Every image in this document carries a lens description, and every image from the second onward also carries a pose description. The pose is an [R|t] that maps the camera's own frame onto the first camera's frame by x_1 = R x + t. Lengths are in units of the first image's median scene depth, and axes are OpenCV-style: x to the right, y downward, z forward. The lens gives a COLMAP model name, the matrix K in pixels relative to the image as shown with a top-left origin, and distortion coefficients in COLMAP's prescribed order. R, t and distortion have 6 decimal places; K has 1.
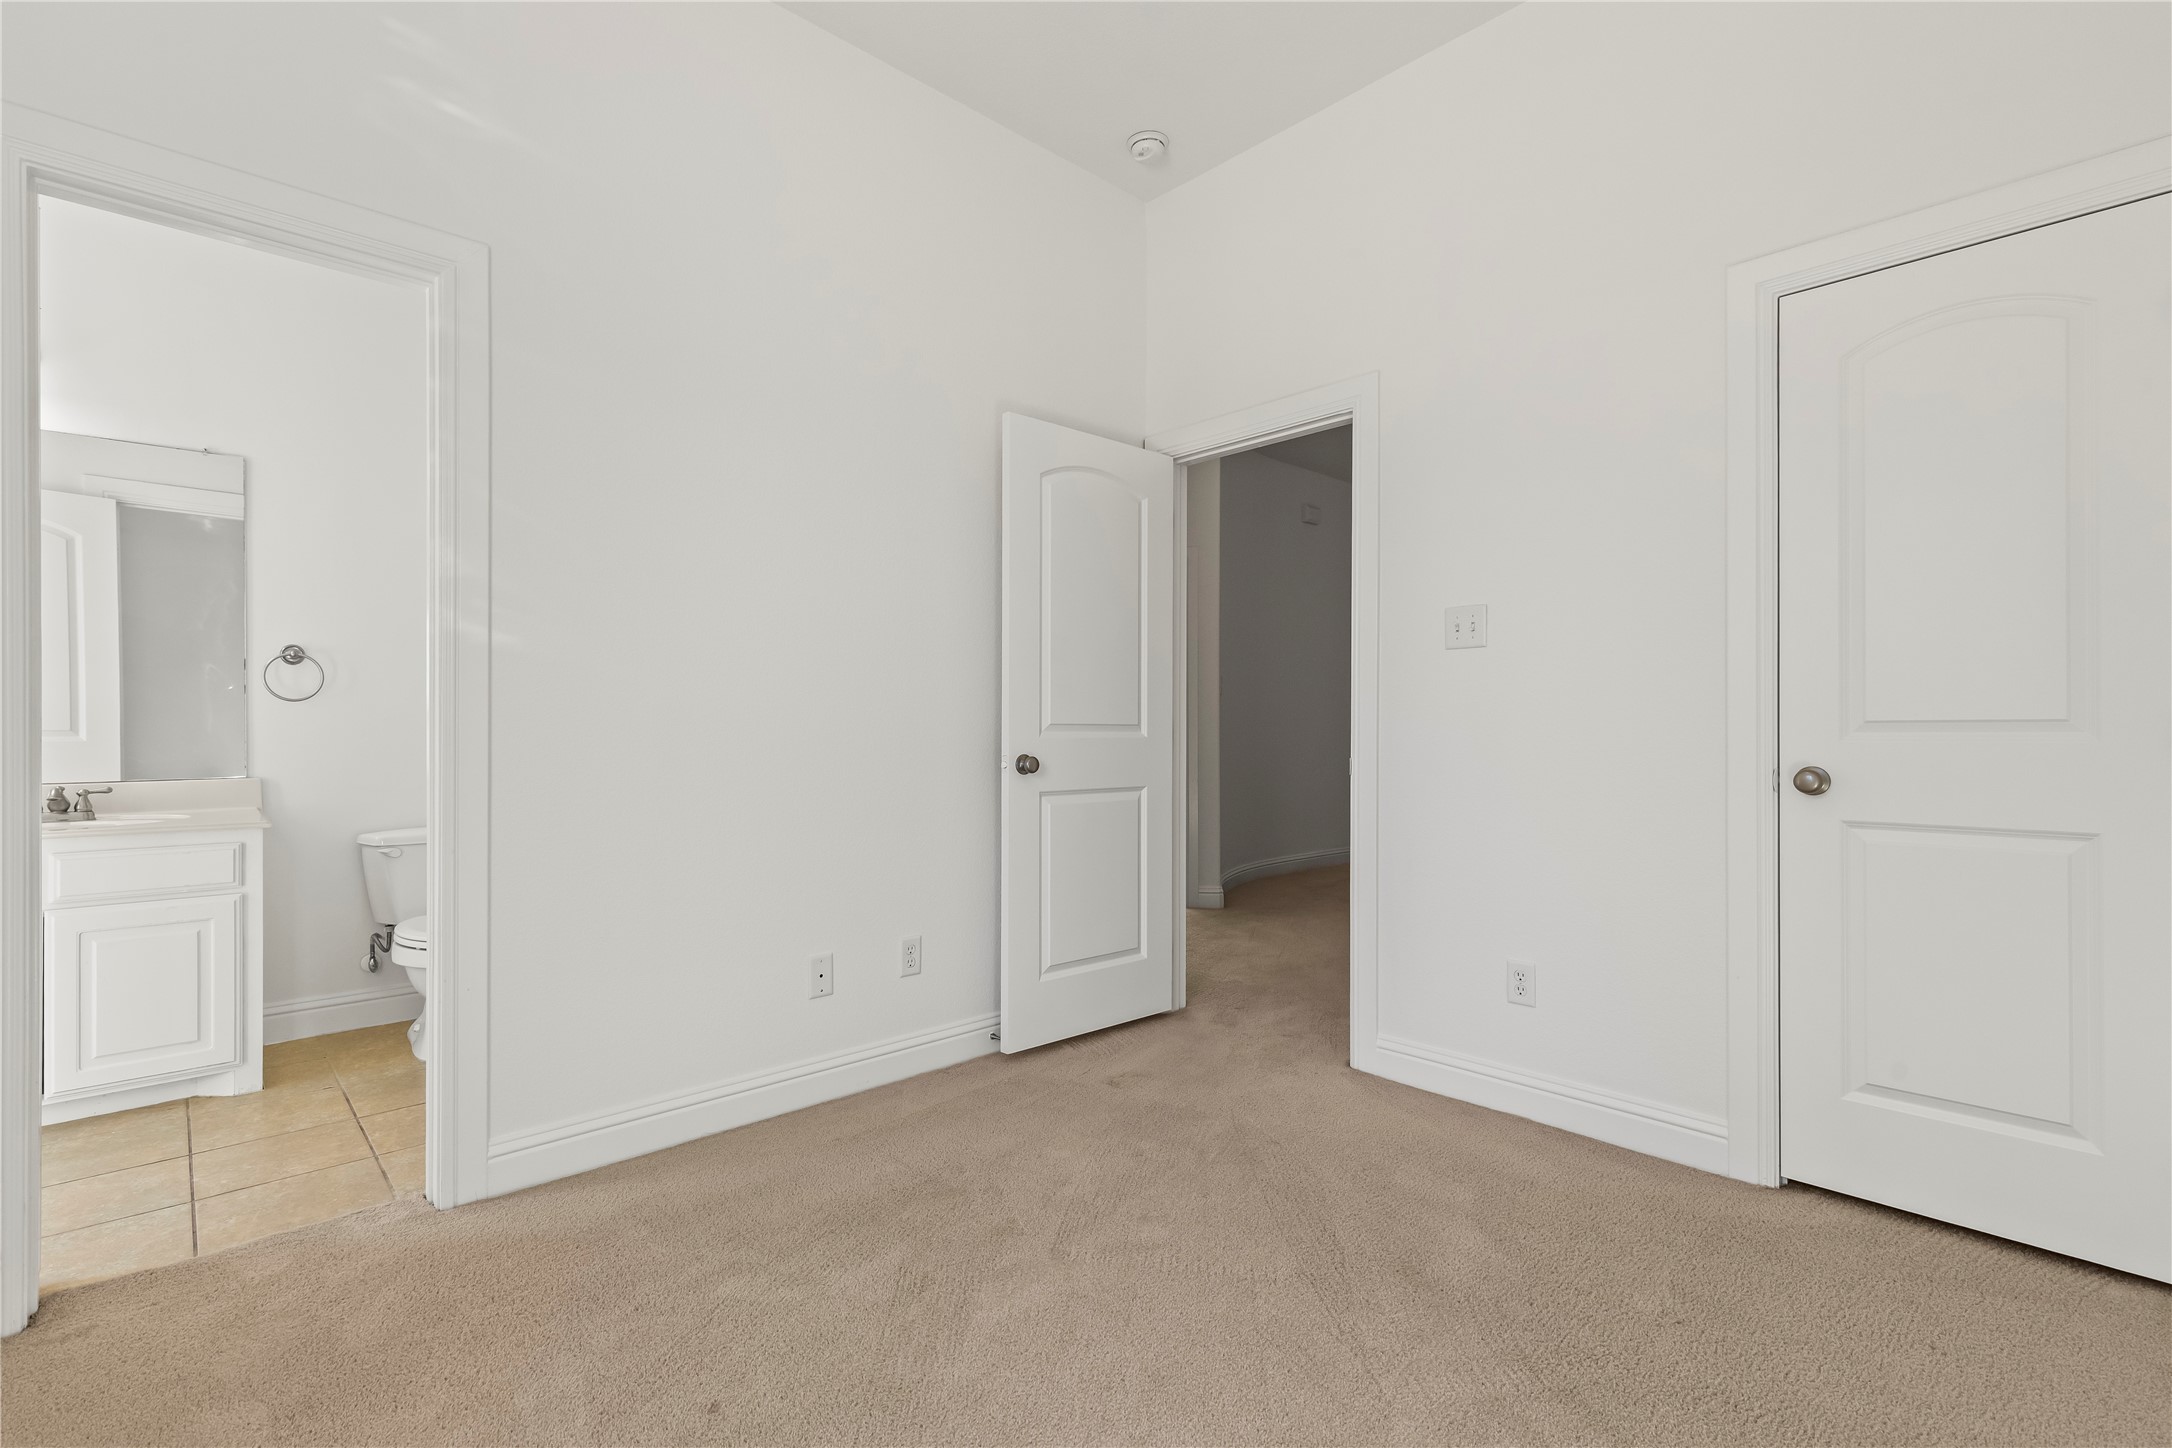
lens RADIAL K [[982.3, 0, 1083.0], [0, 982.3, 728.5], [0, 0, 1]] dist [0.009687, -0.000489]
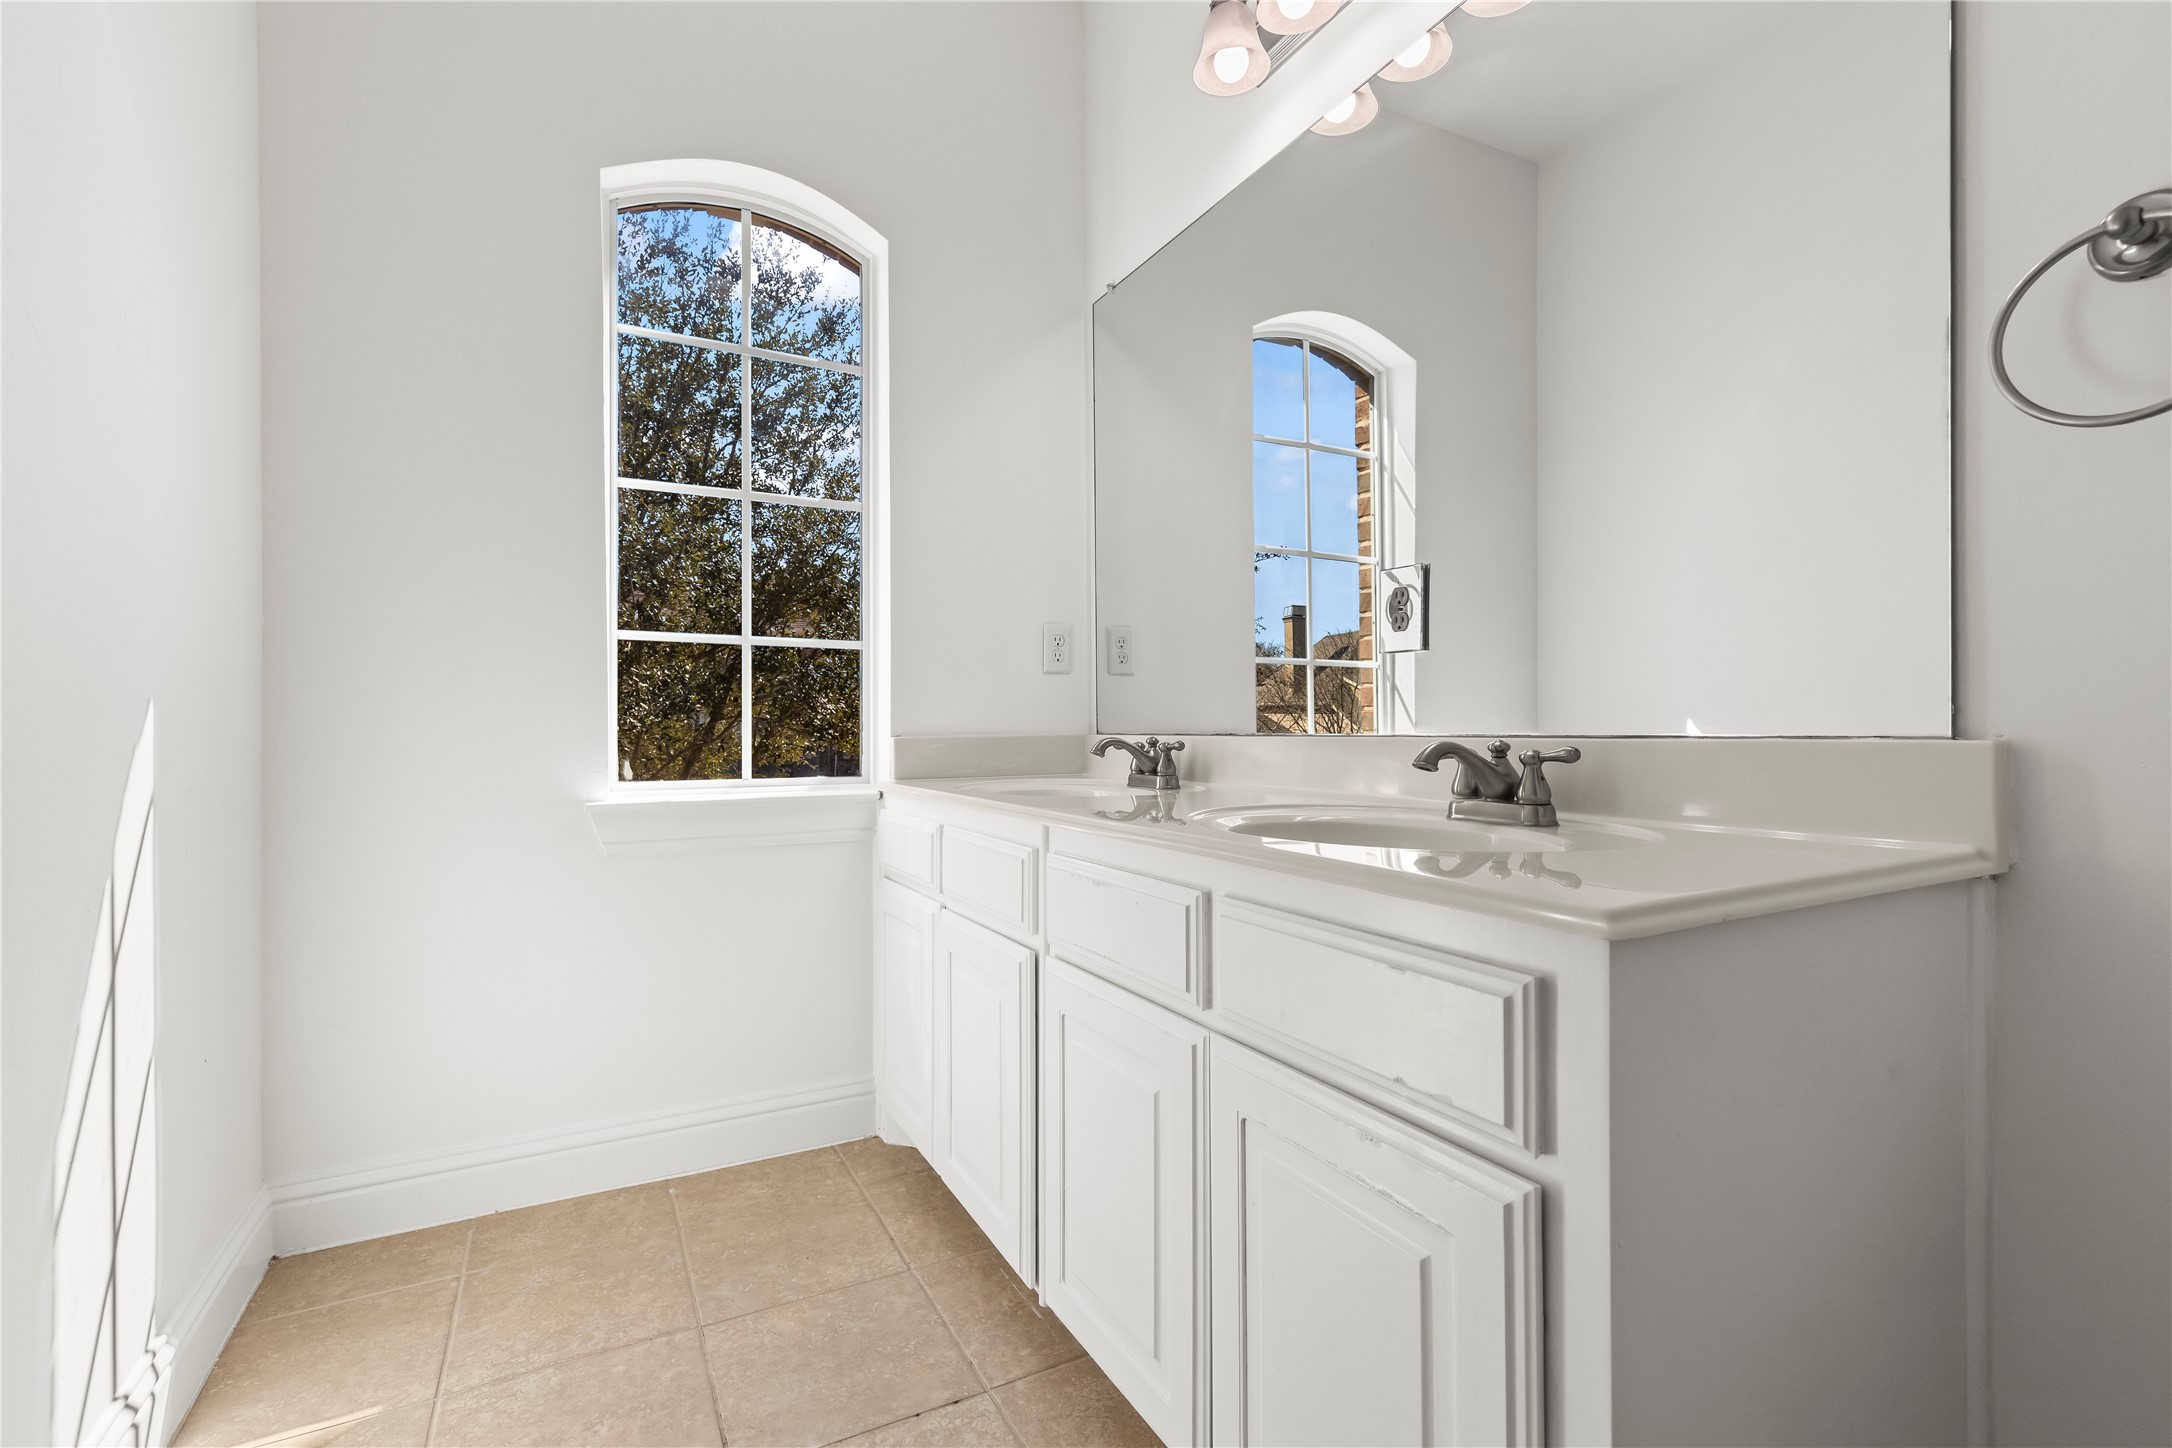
lens RADIAL K [[982.3, 0, 1082.8], [0, 982.3, 728.5], [0, 0, 1]] dist [0.009687, -0.000489]
pose [[-0.238638, -0.000522, -0.971109, -0.573887], [-0.009538, 0.999953, 0.001807, 0.054232], [0.971062, 0.009694, -0.238631, 0.924342]]
